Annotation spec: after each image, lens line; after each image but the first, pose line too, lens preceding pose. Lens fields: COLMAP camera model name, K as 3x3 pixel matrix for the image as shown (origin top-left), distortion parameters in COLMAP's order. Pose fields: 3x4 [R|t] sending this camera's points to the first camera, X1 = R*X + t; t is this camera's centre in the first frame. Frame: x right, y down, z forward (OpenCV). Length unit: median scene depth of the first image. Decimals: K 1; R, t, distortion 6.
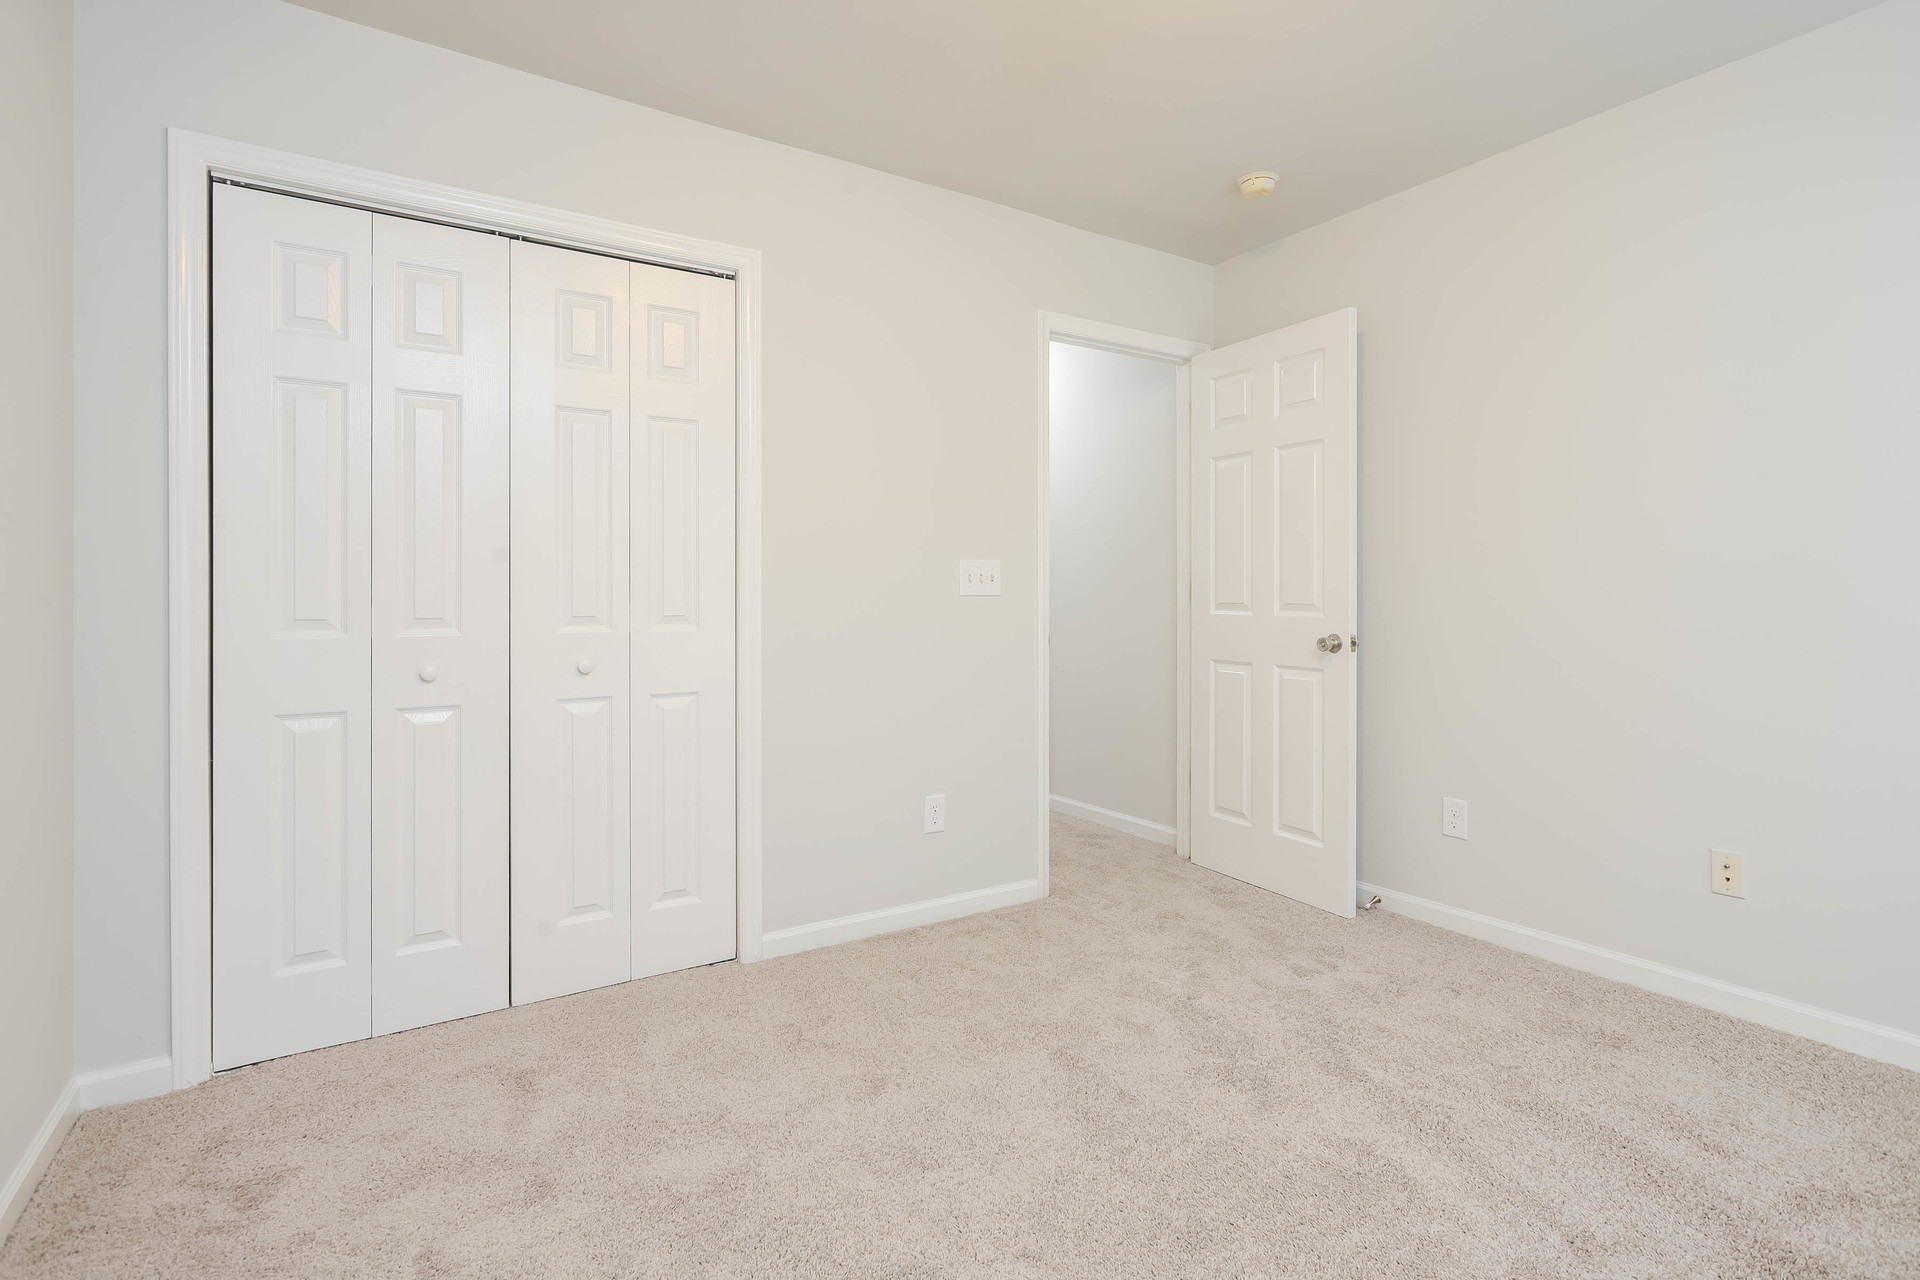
lens RADIAL K [[920.3, 0, 967.2], [0, 920.3, 566.4], [0, 0, 1]] dist [0.005811, 0.006895]
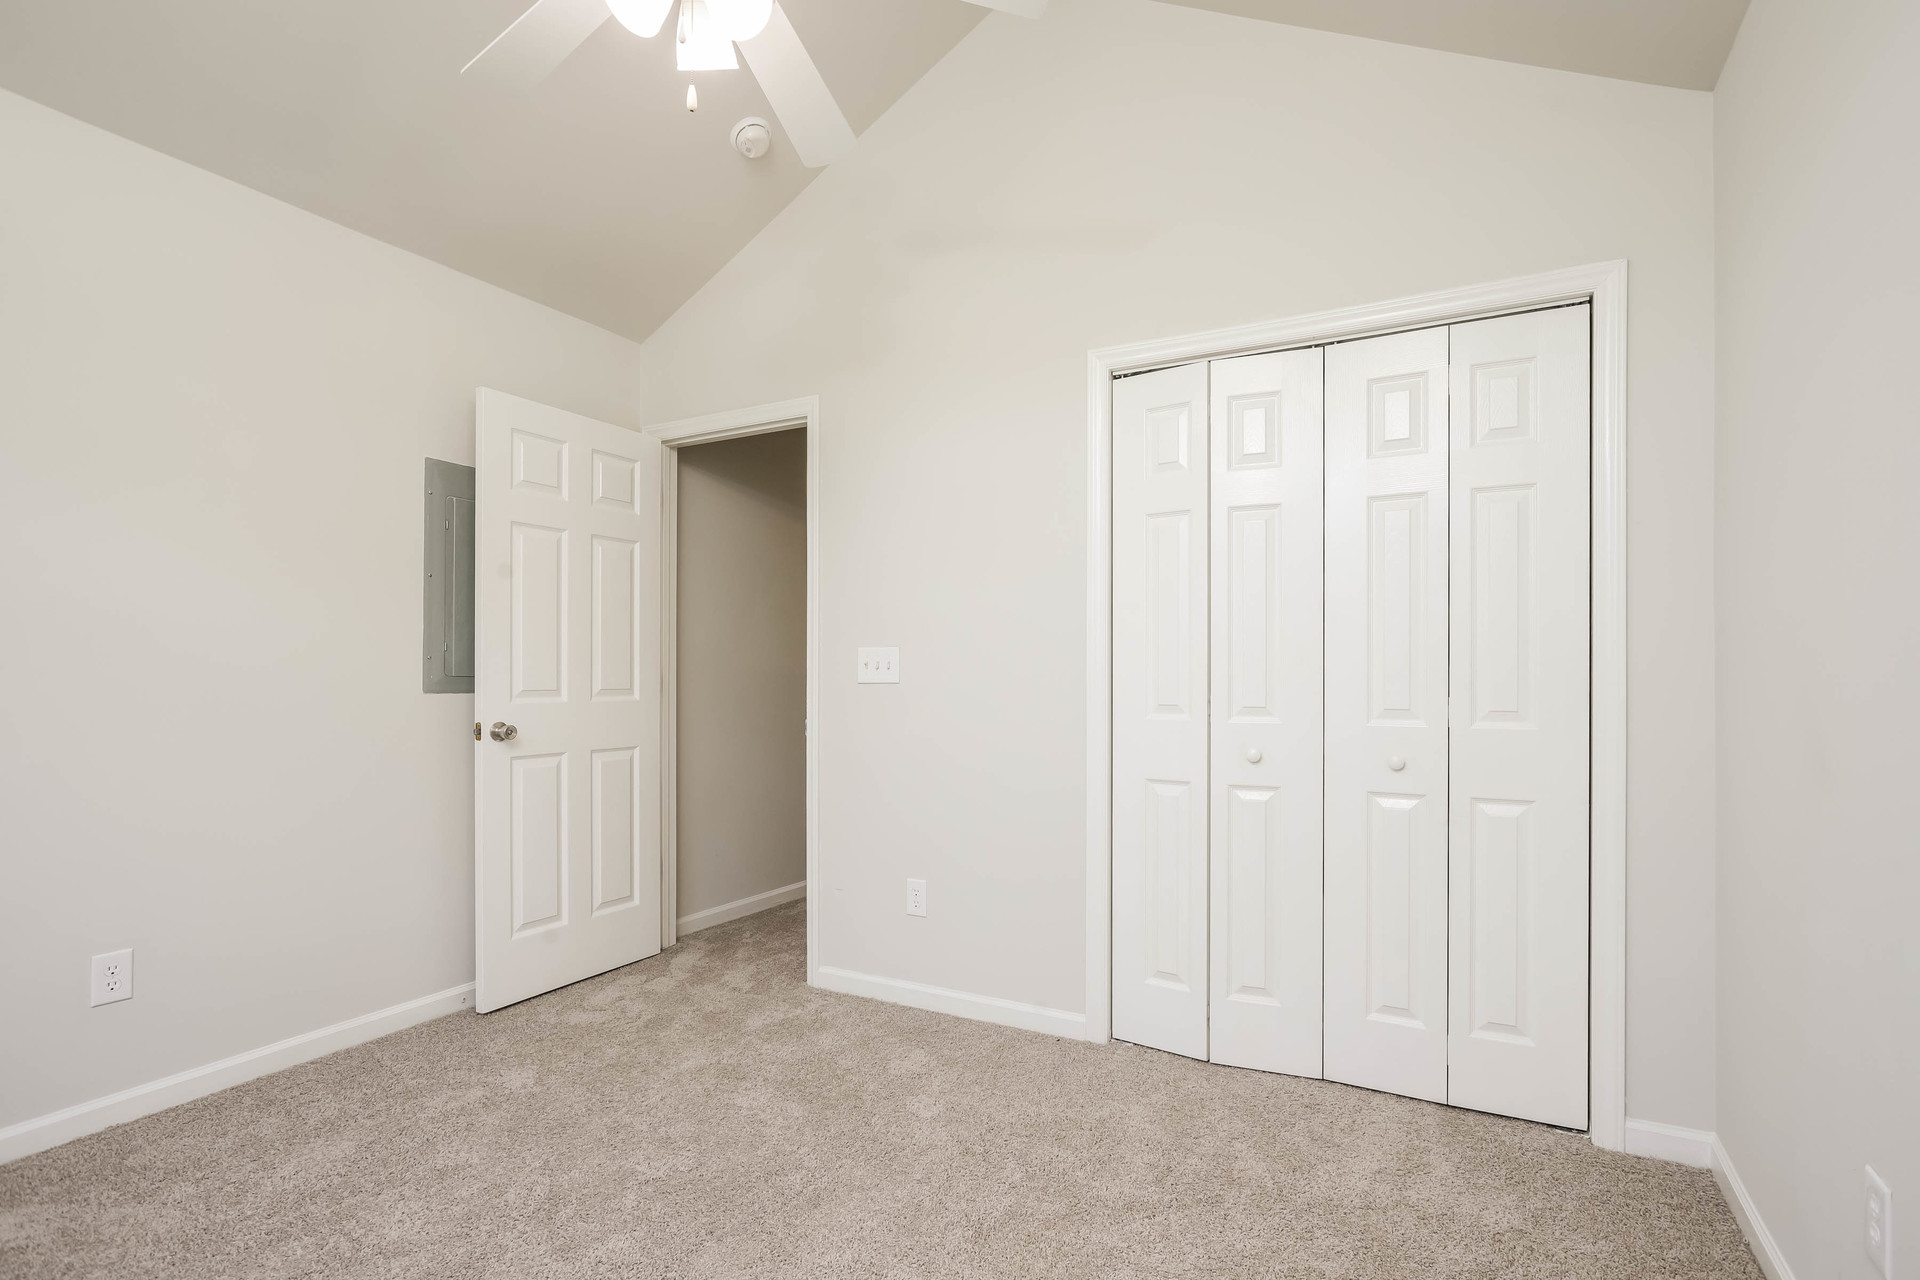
lens RADIAL K [[920.3, 0, 970.1], [0, 920.3, 655.8], [0, 0, 1]] dist [0.005811, 0.006895]
pose [[0.494023, -0.020493, -0.869207, 0.223233], [0.016813, 0.999760, -0.014015, 0.004311], [0.869286, -0.007690, 0.494249, 0.139799]]
